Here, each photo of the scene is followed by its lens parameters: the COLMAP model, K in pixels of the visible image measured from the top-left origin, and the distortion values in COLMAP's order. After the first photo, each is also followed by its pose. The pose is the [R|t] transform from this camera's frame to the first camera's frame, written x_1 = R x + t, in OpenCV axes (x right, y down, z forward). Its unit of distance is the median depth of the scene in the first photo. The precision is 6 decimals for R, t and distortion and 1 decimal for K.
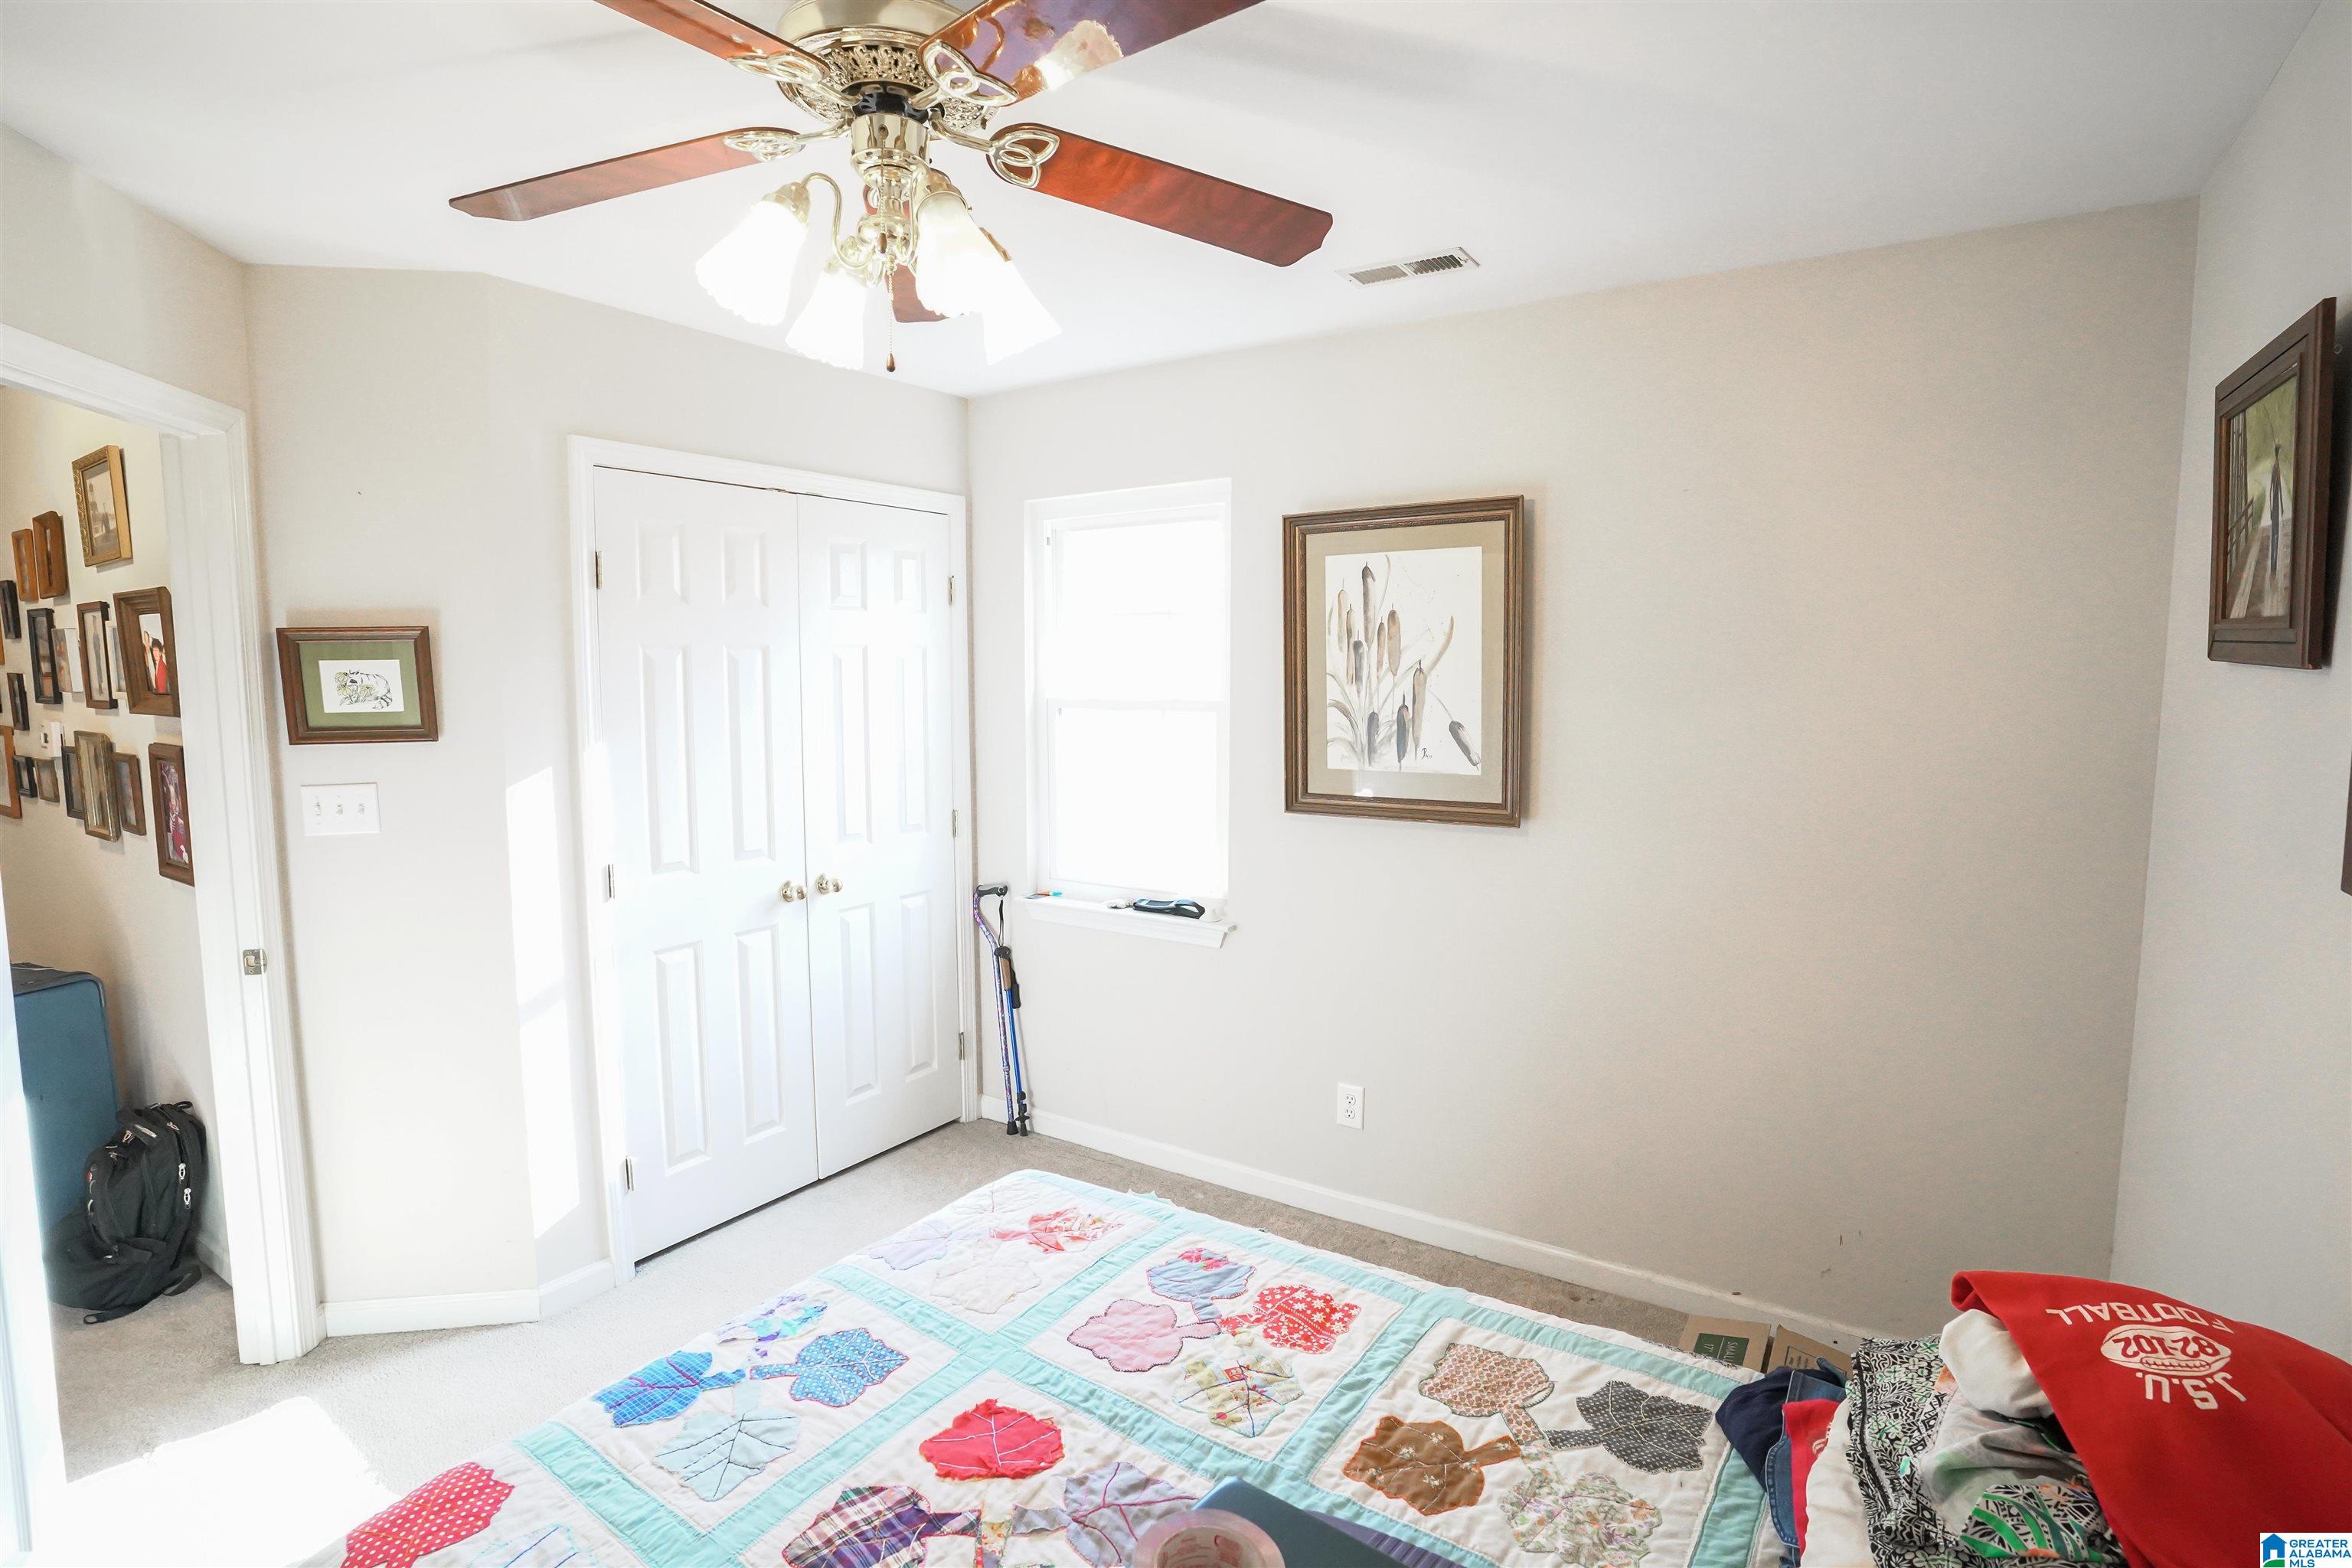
lens RADIAL K [[1195.6, 0, 1181.7], [0, 1195.6, 782.7], [0, 0, 1]] dist [-0.079584, 0.054898]
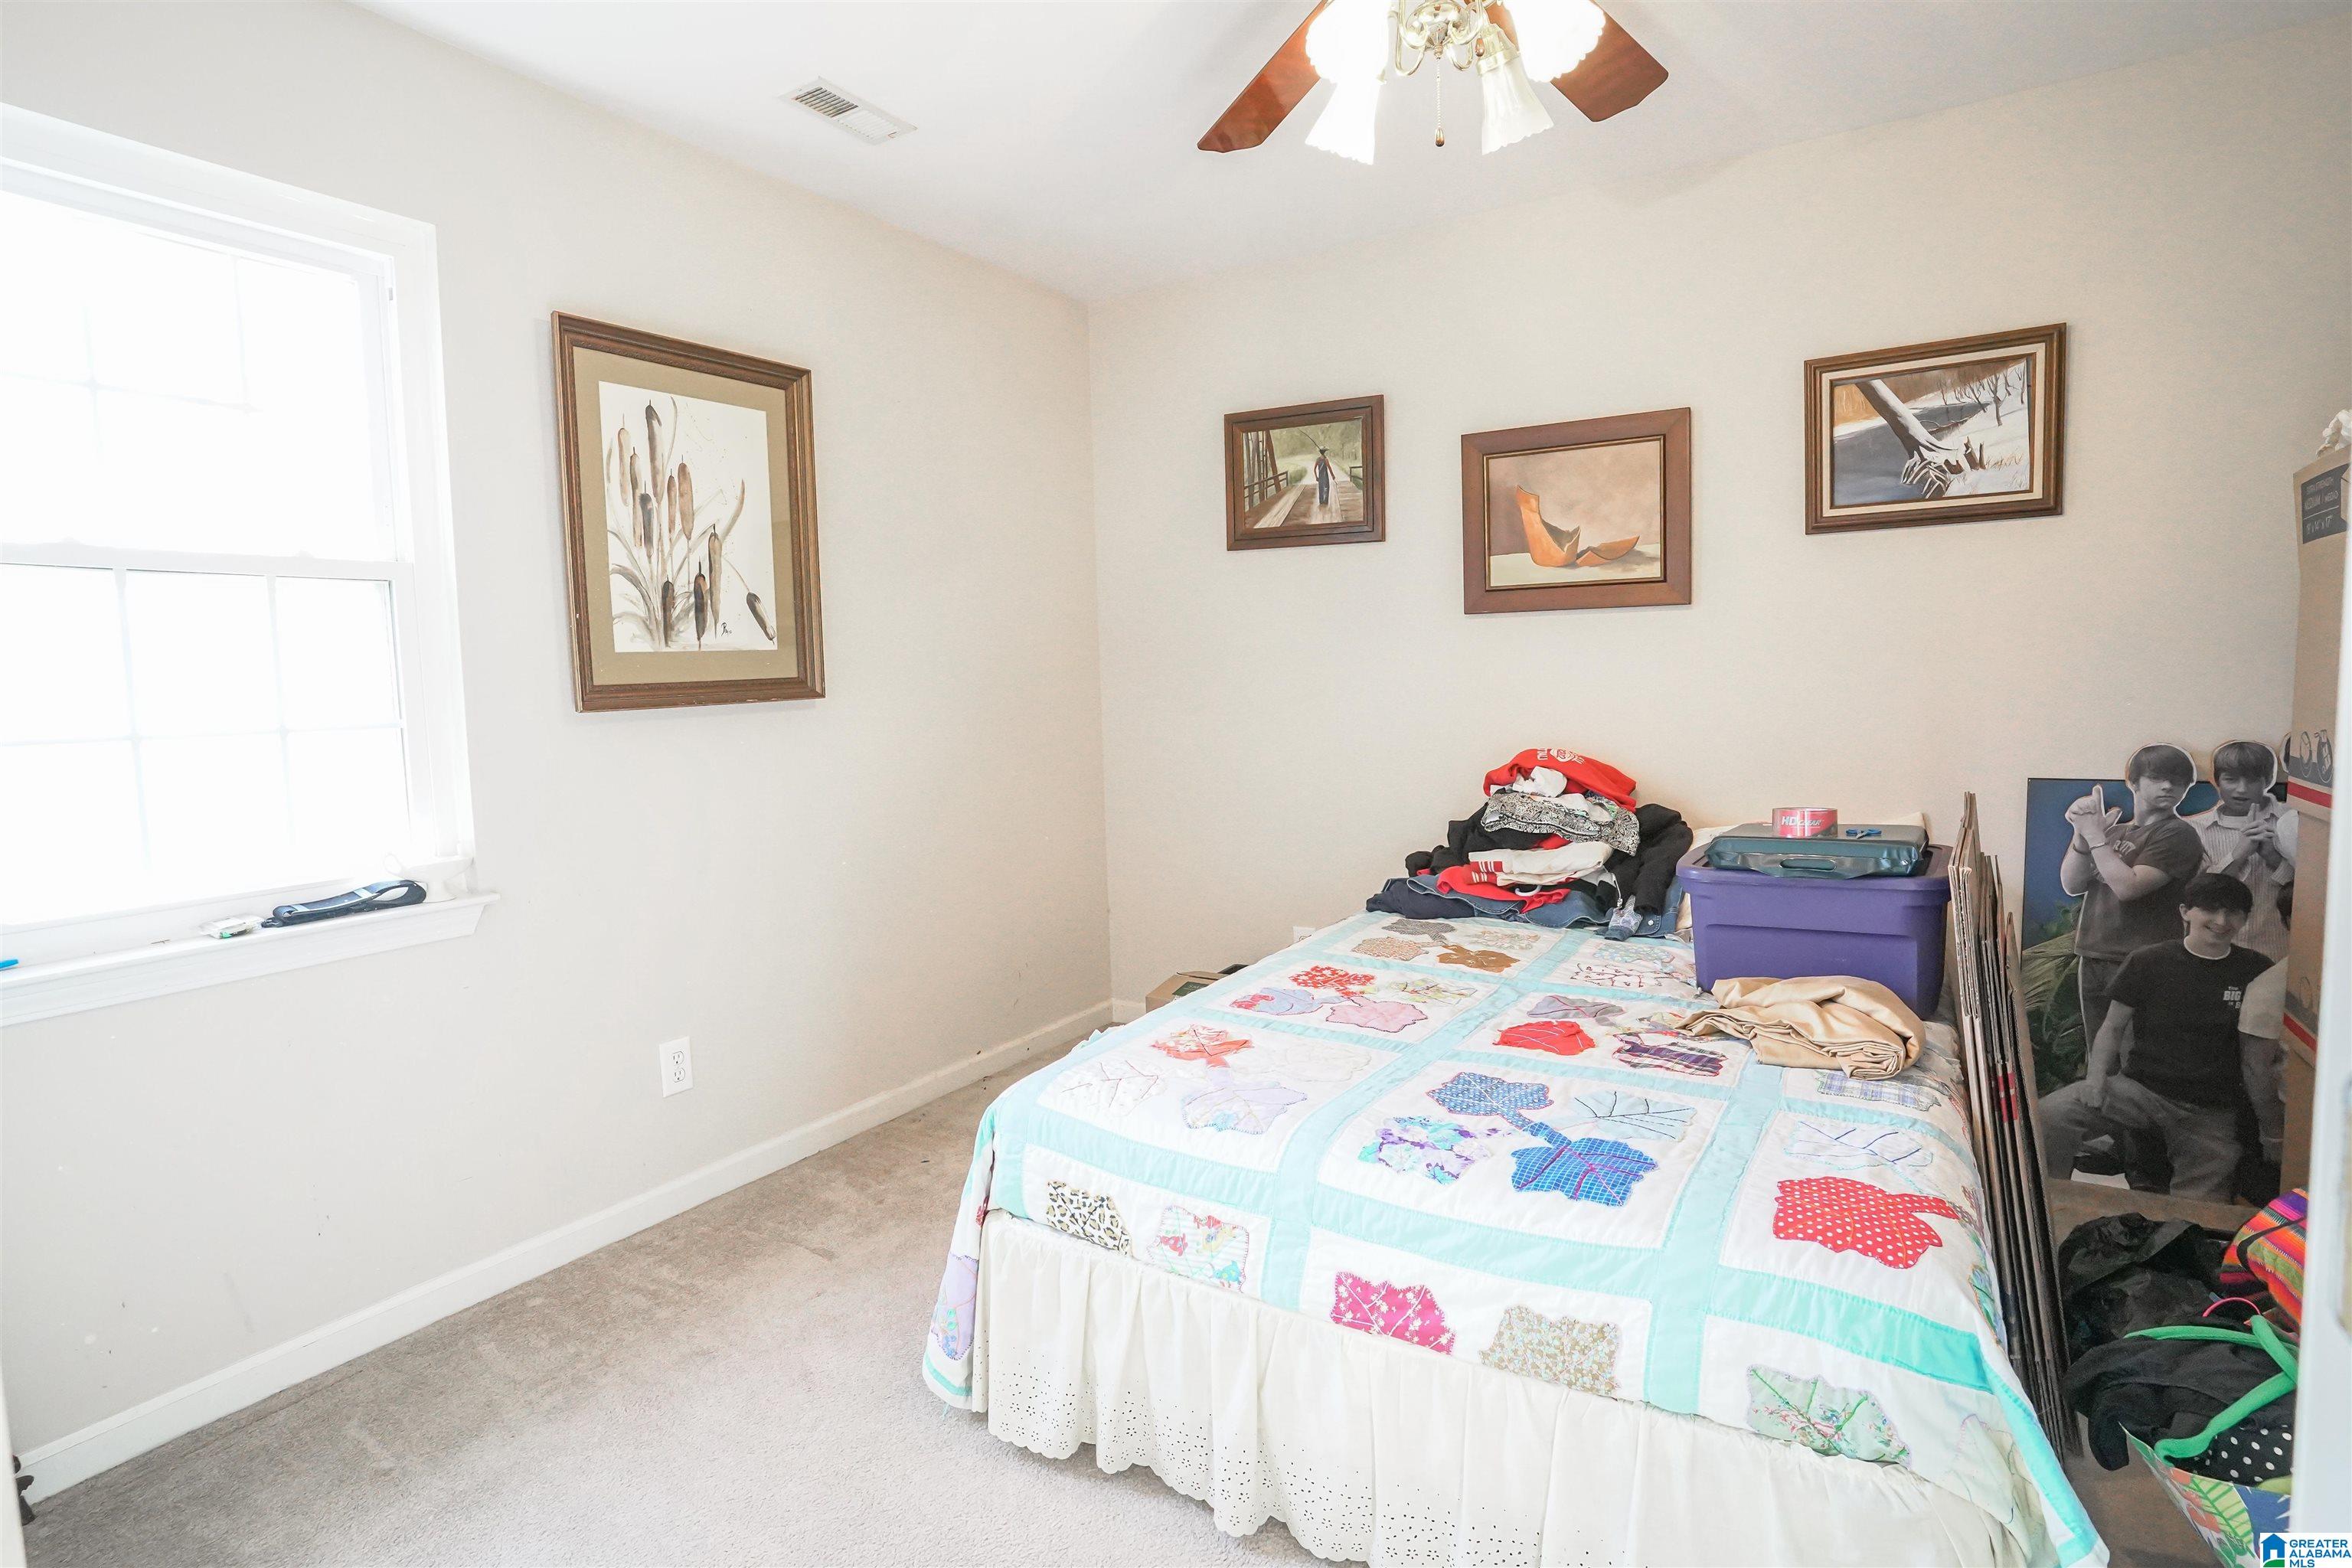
lens RADIAL K [[1195.6, 0, 1181.7], [0, 1195.6, 782.7], [0, 0, 1]] dist [-0.079584, 0.054898]
pose [[-0.046464, -0.084581, 0.995333, -0.705005], [0.134134, 0.986857, 0.090122, 0.055704], [-0.989873, 0.137696, -0.034509, 0.695309]]
